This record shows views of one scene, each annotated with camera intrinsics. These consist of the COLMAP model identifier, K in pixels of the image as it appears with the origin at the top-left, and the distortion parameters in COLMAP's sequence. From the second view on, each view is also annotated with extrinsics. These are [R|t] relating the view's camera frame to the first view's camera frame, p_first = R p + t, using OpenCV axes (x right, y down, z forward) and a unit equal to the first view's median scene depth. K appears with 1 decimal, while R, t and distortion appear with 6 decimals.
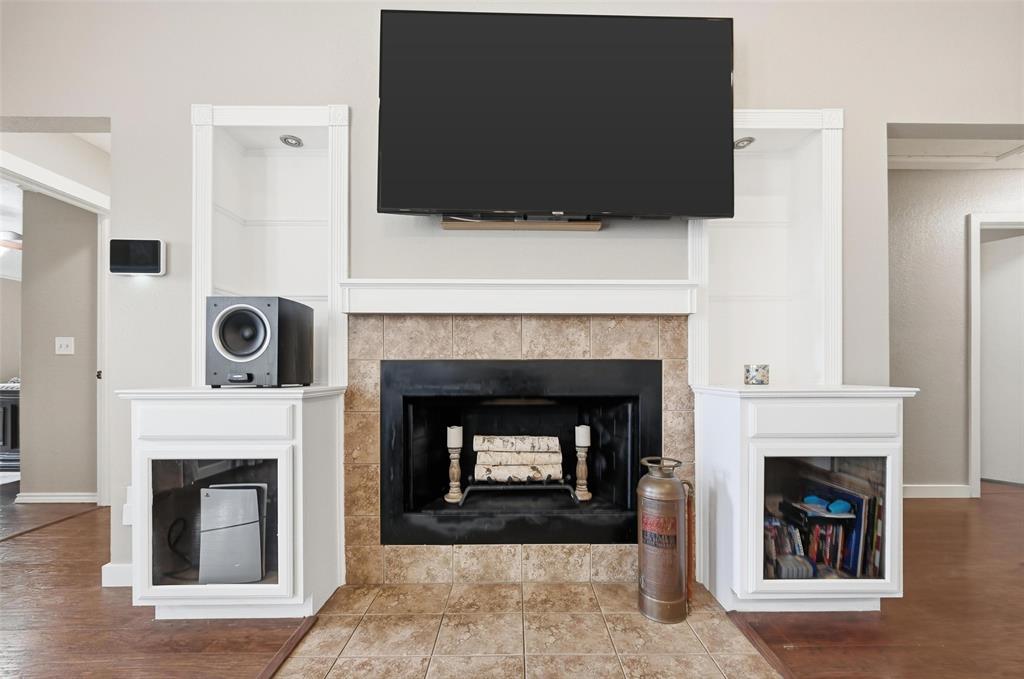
lens RADIAL K [[410.8, 0, 518.4], [0, 410.8, 372.3], [0, 0, 1]] dist [-0.006197, 0.000552]
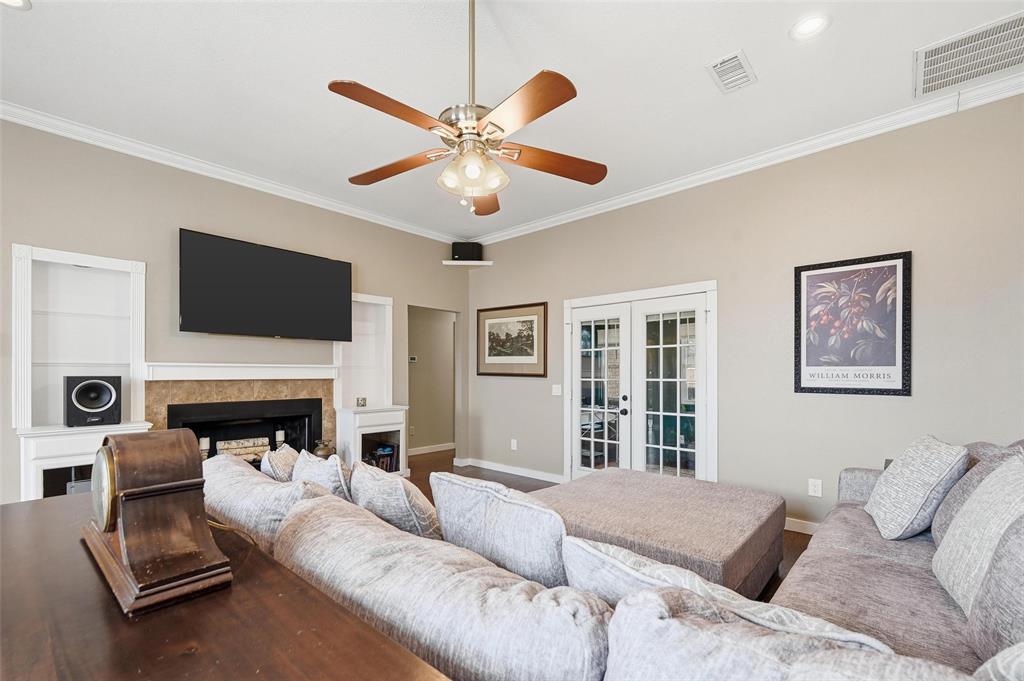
lens RADIAL K [[446.8, 0, 520.2], [0, 446.8, 373.0], [0, 0, 1]] dist [0.002303, 0.000499]
pose [[0.683323, -0.000495, 0.730116, -0.719927], [0.003163, 0.999992, -0.002282, -0.162270], [-0.730109, 0.003869, 0.683319, -1.522459]]
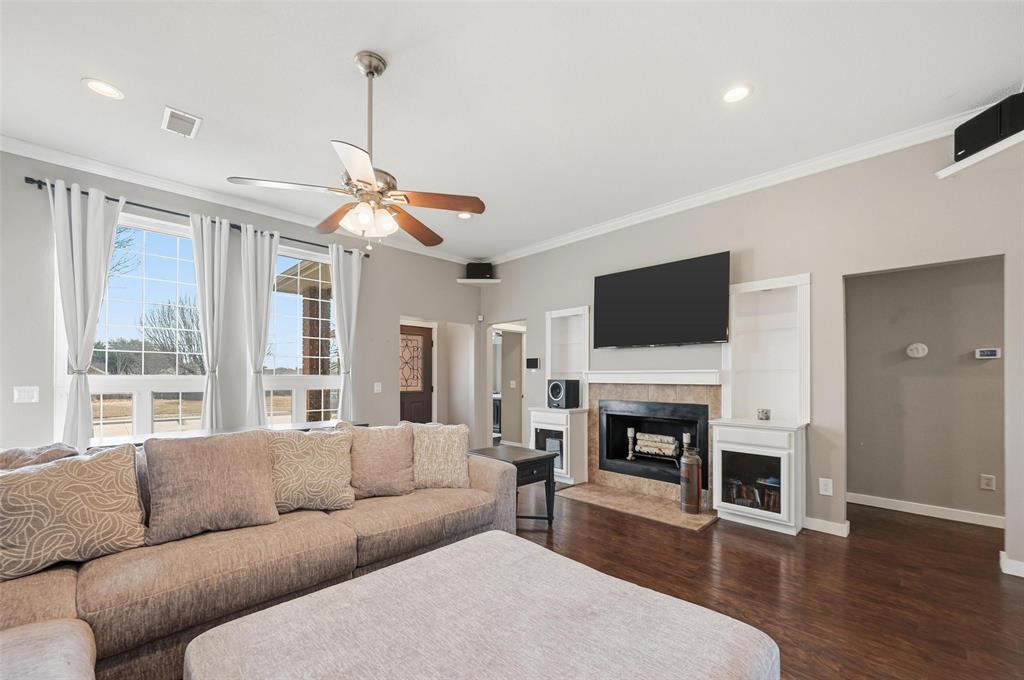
lens RADIAL K [[410.8, 0, 518.5], [0, 410.8, 374.1], [0, 0, 1]] dist [-0.006197, 0.000552]
pose [[0.698507, -0.003773, -0.715593, 1.203561], [-0.003293, 0.999959, -0.008486, -0.171357], [0.715595, 0.008284, 0.698466, -1.232259]]
